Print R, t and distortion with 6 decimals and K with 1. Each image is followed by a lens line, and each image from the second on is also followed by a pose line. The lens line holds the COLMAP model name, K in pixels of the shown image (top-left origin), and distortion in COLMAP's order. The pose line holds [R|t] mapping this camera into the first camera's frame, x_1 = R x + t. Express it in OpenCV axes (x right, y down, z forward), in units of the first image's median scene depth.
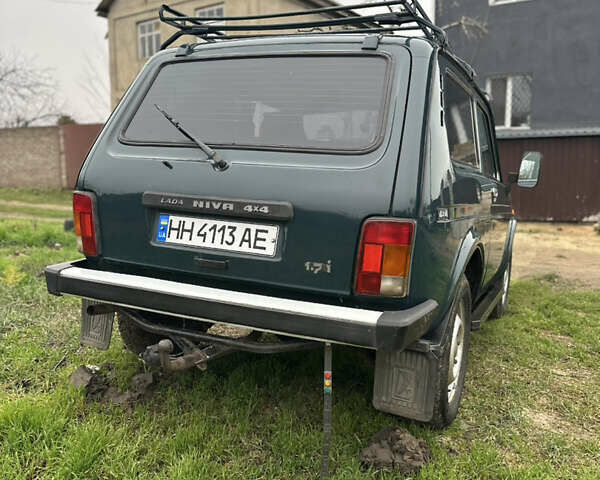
lens RADIAL K [[512.1, 0, 300.0], [0, 512.1, 240.0], [0, 0, 1]] dist [0.145052, -0.000560]
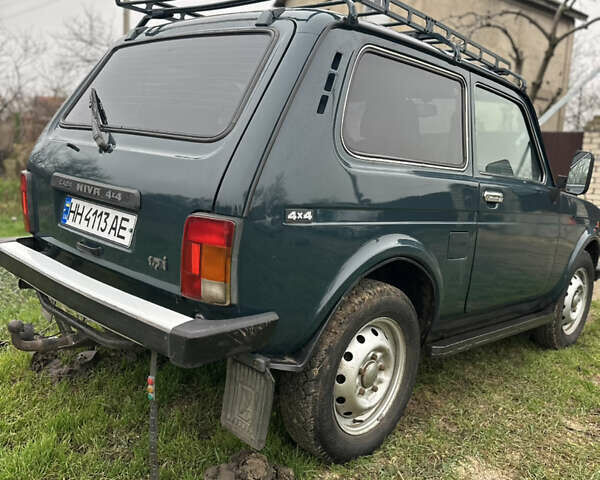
lens RADIAL K [[512.1, 0, 300.0], [0, 512.1, 240.0], [0, 0, 1]] dist [0.145052, -0.000560]
pose [[0.947869, 0.085053, -0.307099, 0.530755], [-0.081582, 0.996374, 0.024146, -0.029389], [0.308039, 0.002167, 0.951371, 0.182532]]
